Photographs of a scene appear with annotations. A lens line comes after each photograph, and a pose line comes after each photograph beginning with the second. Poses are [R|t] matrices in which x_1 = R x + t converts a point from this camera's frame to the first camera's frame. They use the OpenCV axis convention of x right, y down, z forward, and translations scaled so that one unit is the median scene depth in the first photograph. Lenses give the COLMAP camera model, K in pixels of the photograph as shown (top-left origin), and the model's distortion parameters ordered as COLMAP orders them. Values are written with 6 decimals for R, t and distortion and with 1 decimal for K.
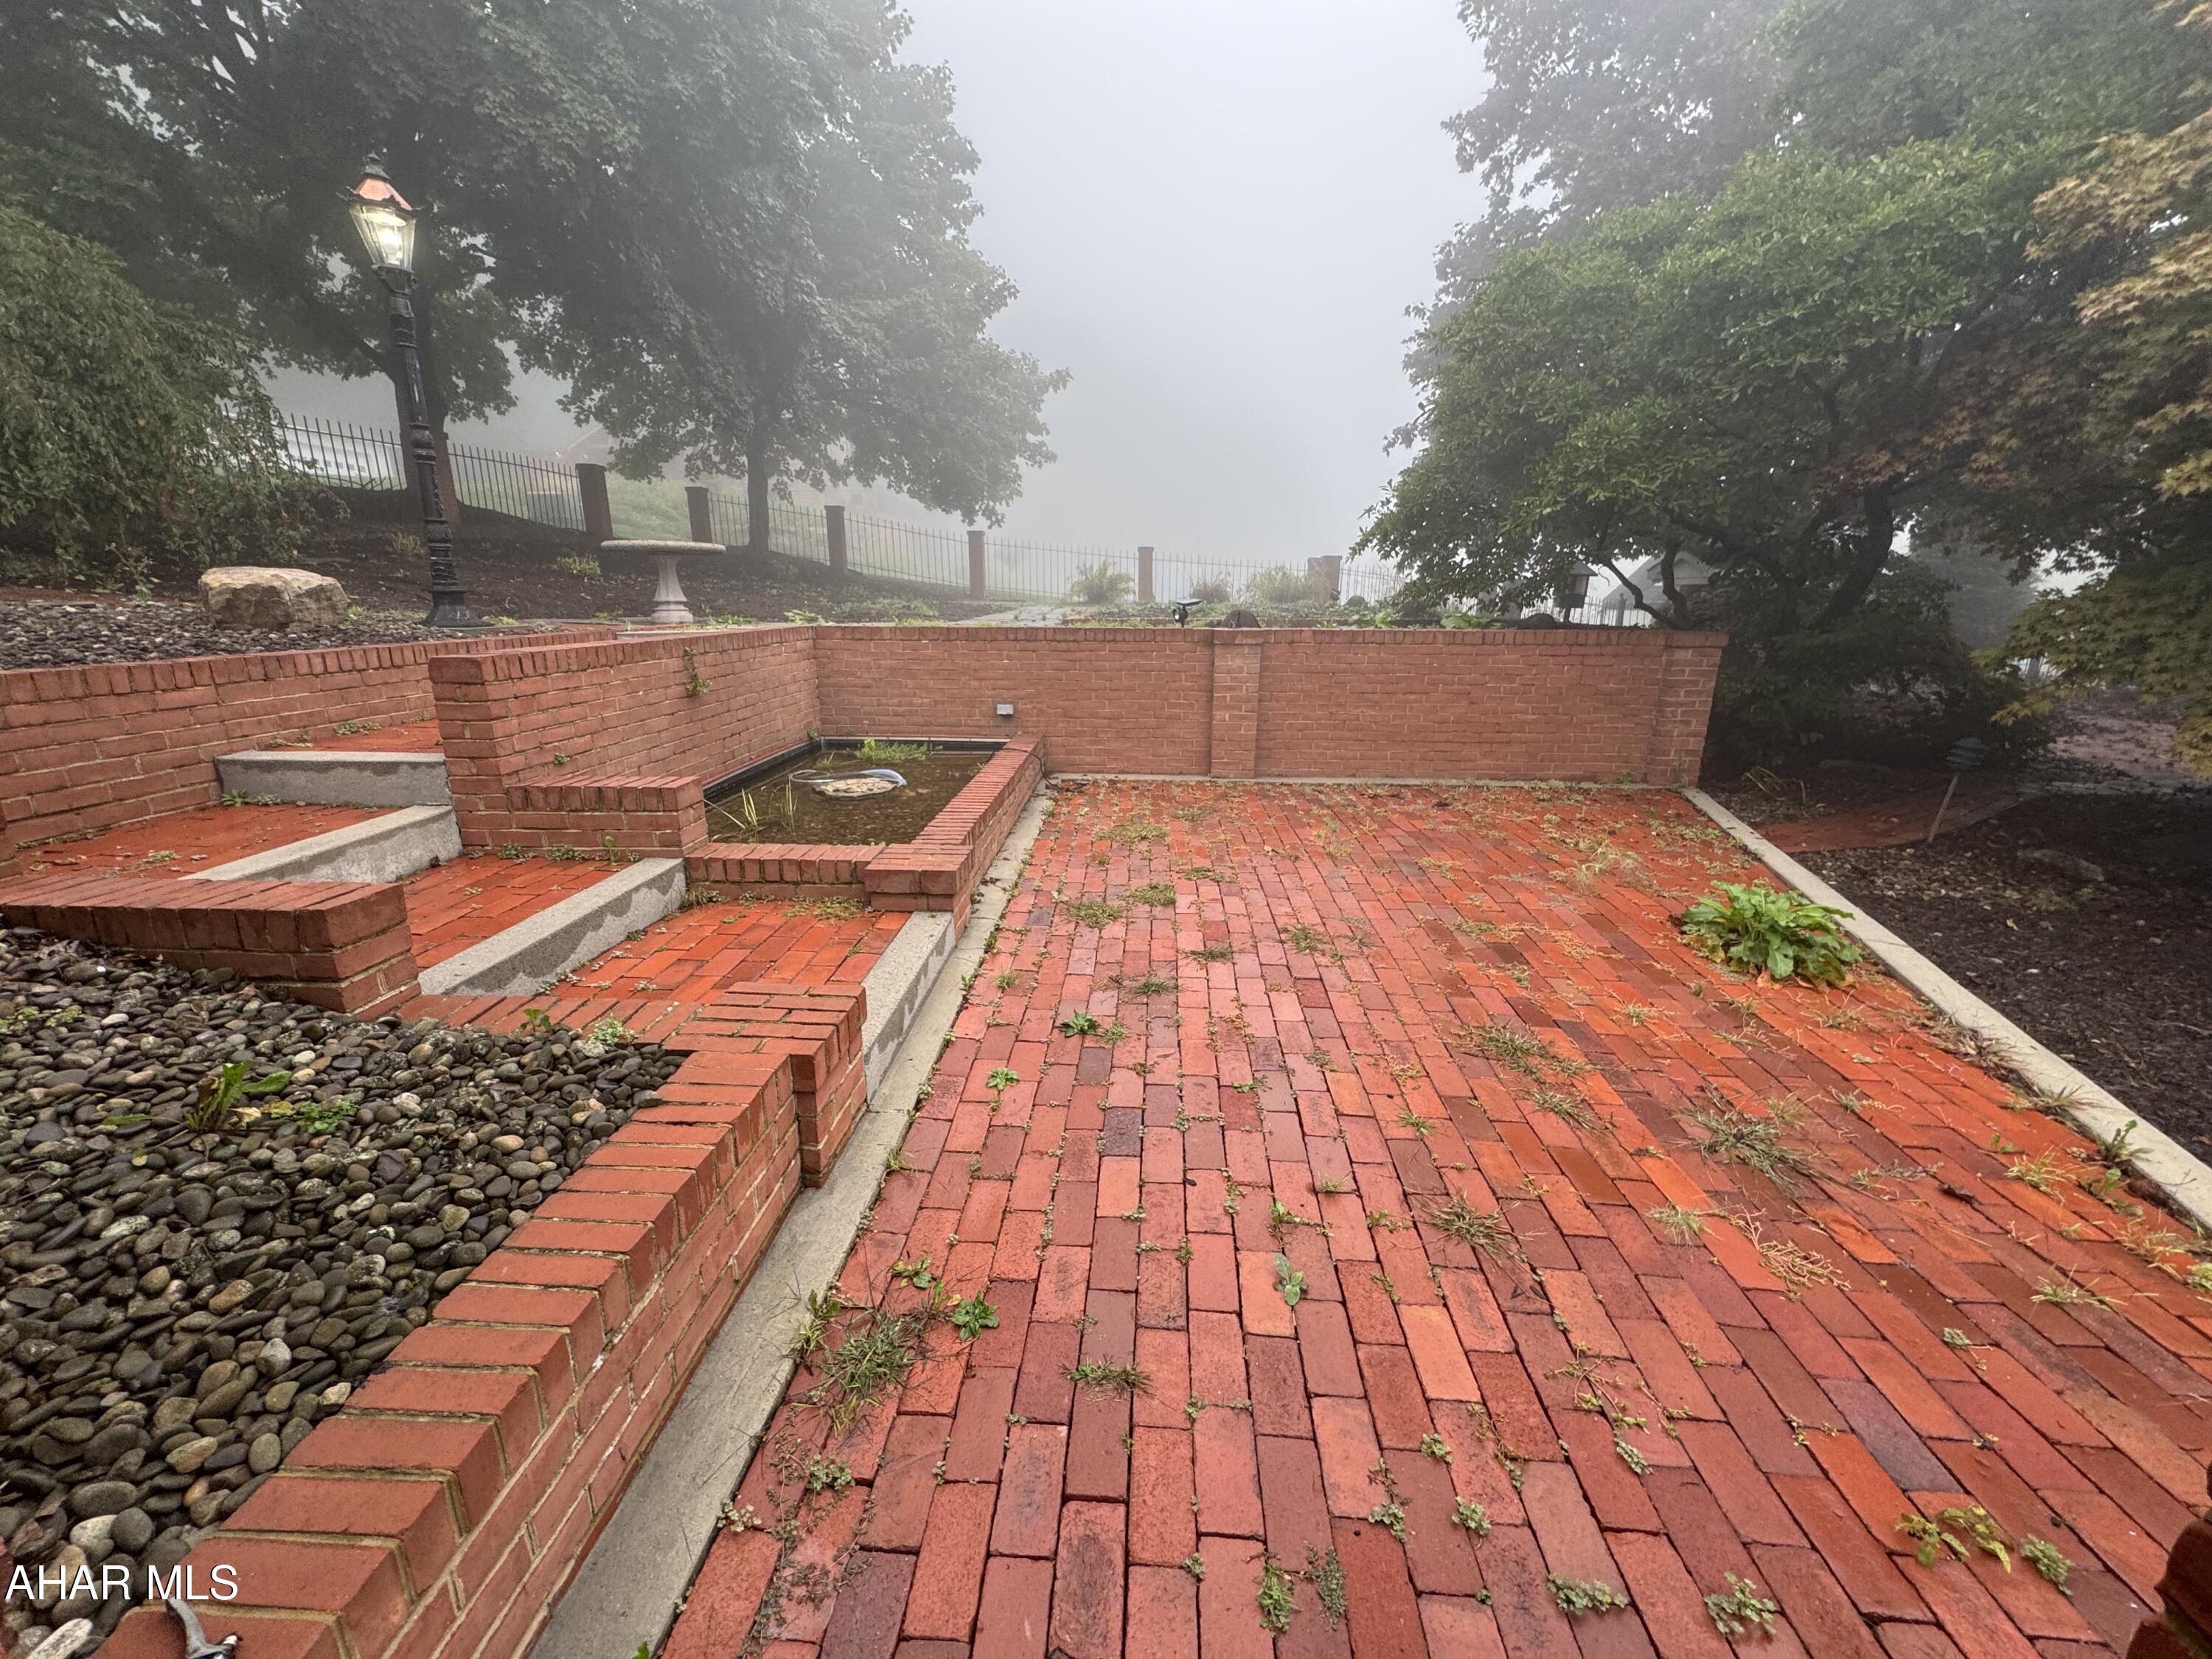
lens RADIAL K [[886.9, 0, 1106.9], [0, 886.9, 833.9], [0, 0, 1]] dist [-0.000754, 0.000050]
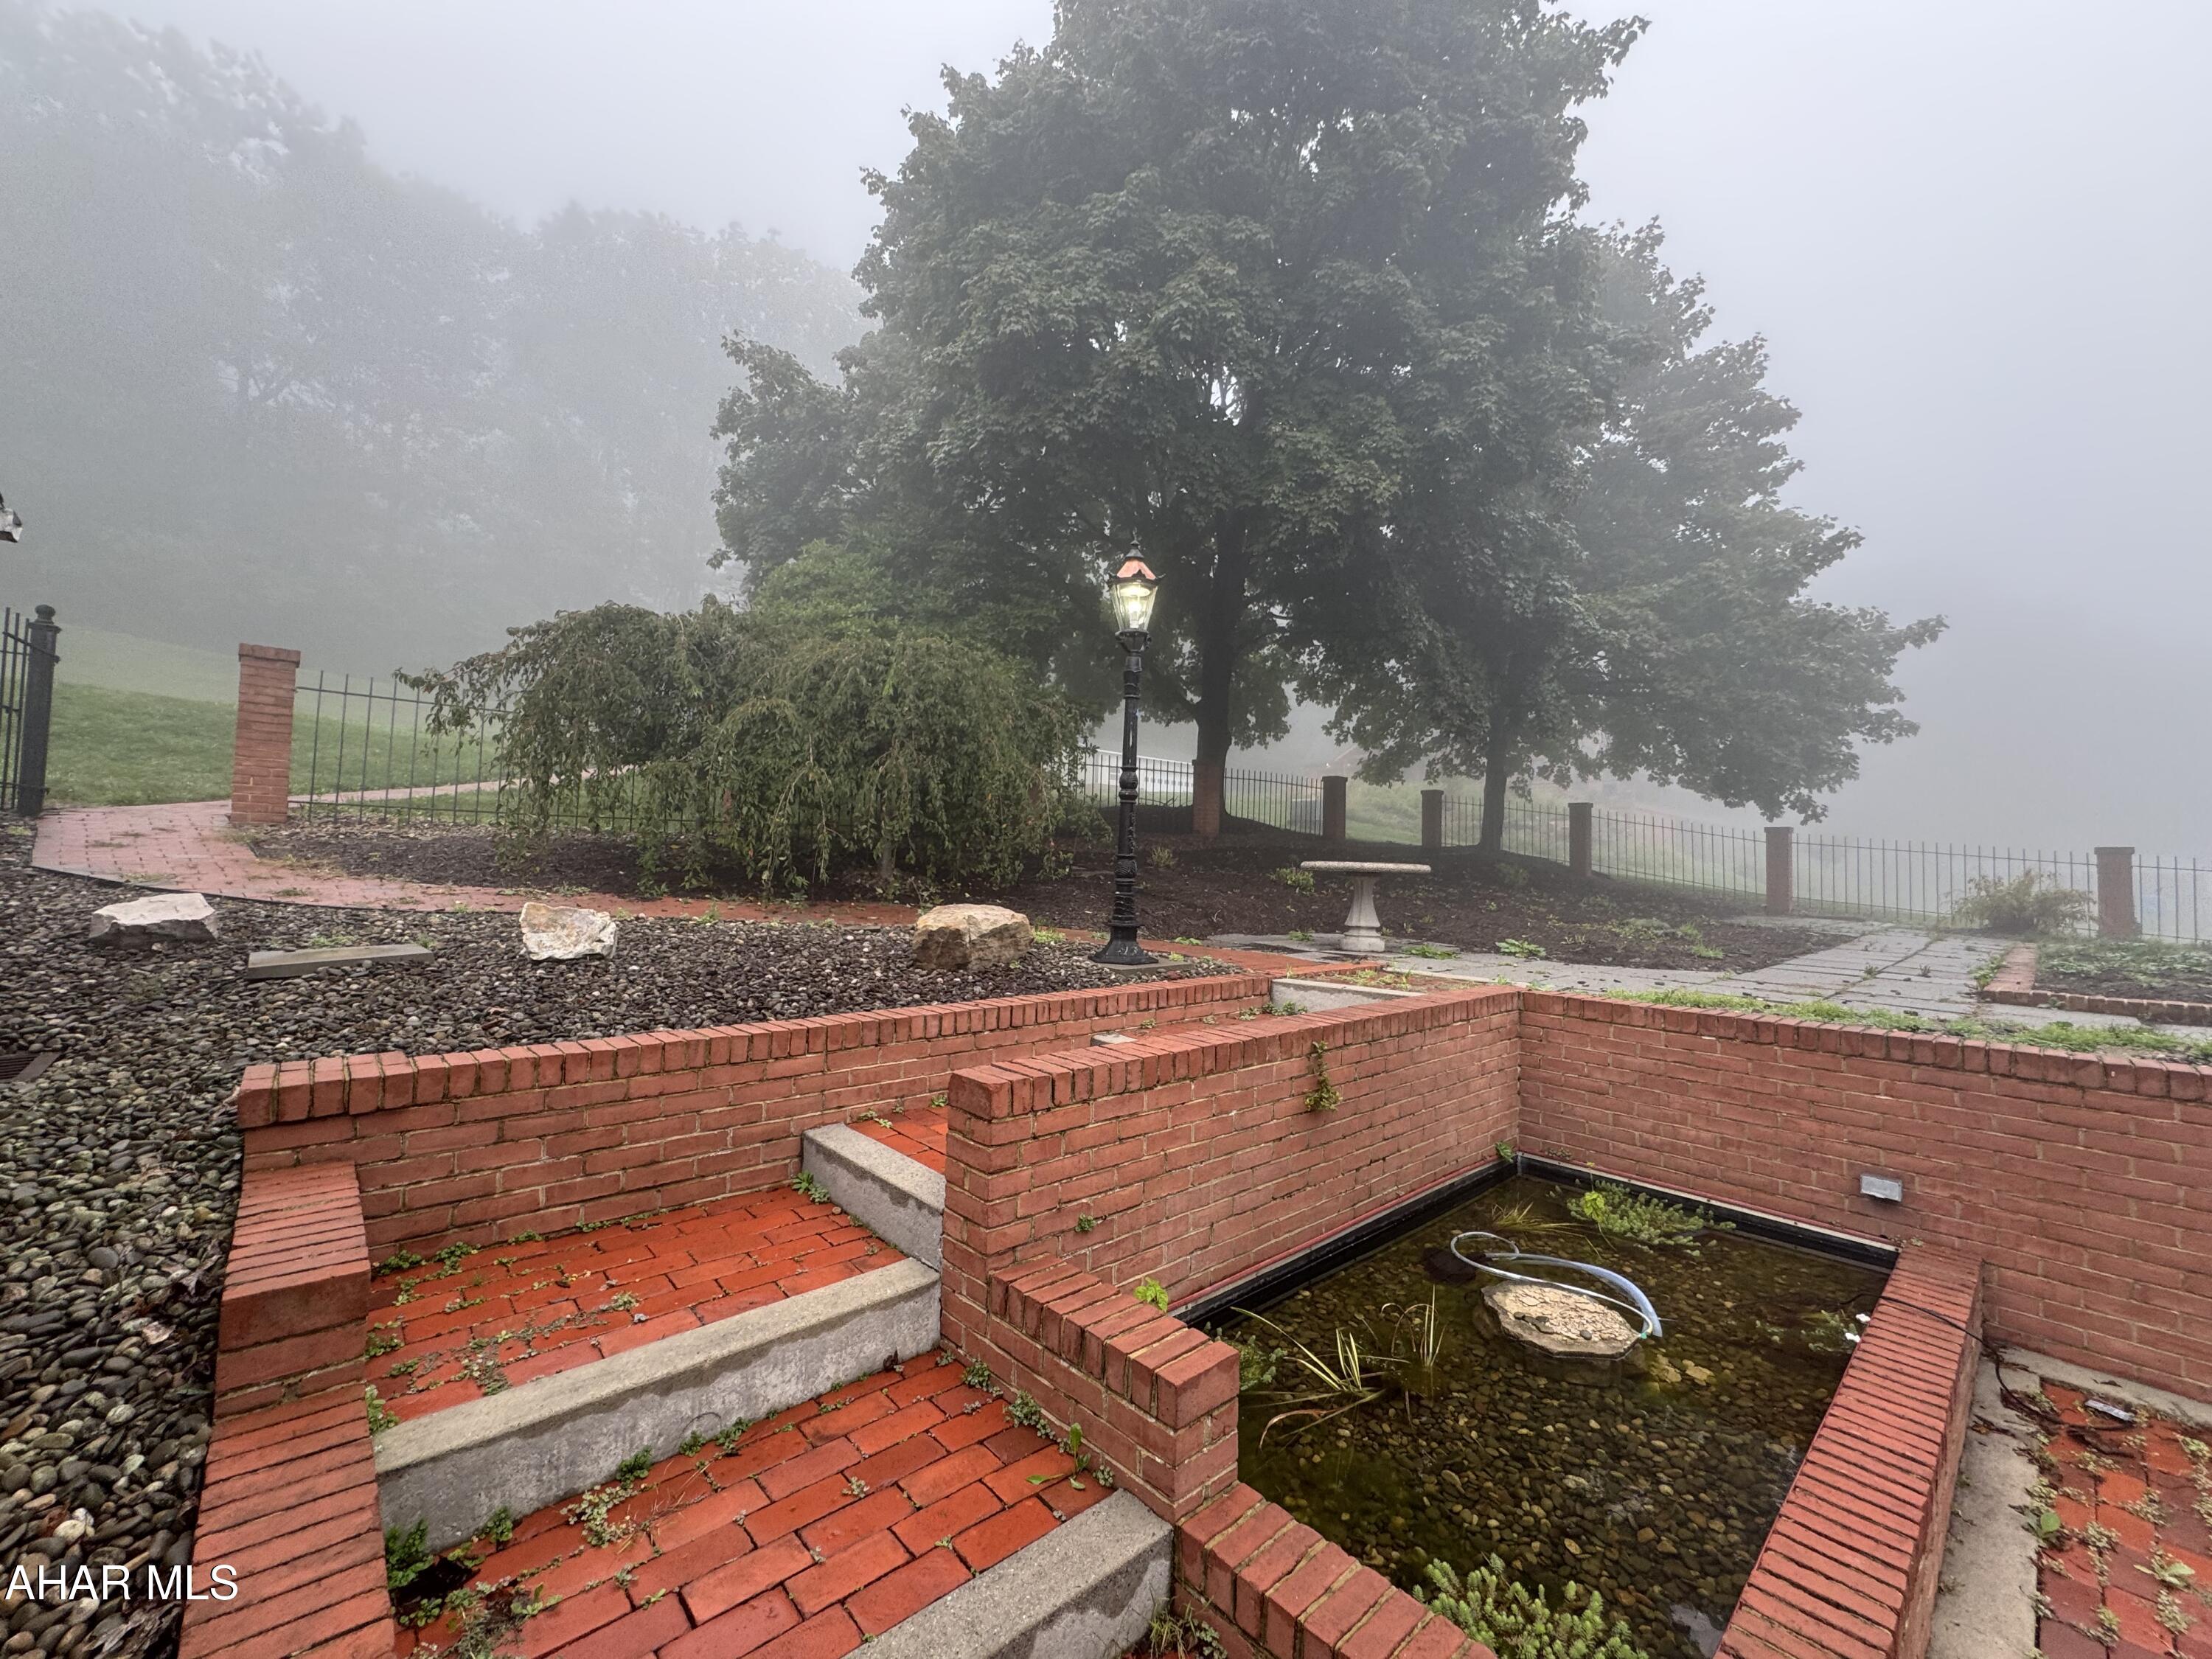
lens RADIAL K [[886.9, 0, 1094.2], [0, 886.9, 831.3], [0, 0, 1]] dist [-0.000754, 0.000050]
pose [[0.706166, -0.013721, -0.707913, -0.047580], [-0.207904, 0.951721, -0.225838, -0.086462], [0.676835, 0.306657, 0.669221, 0.177251]]
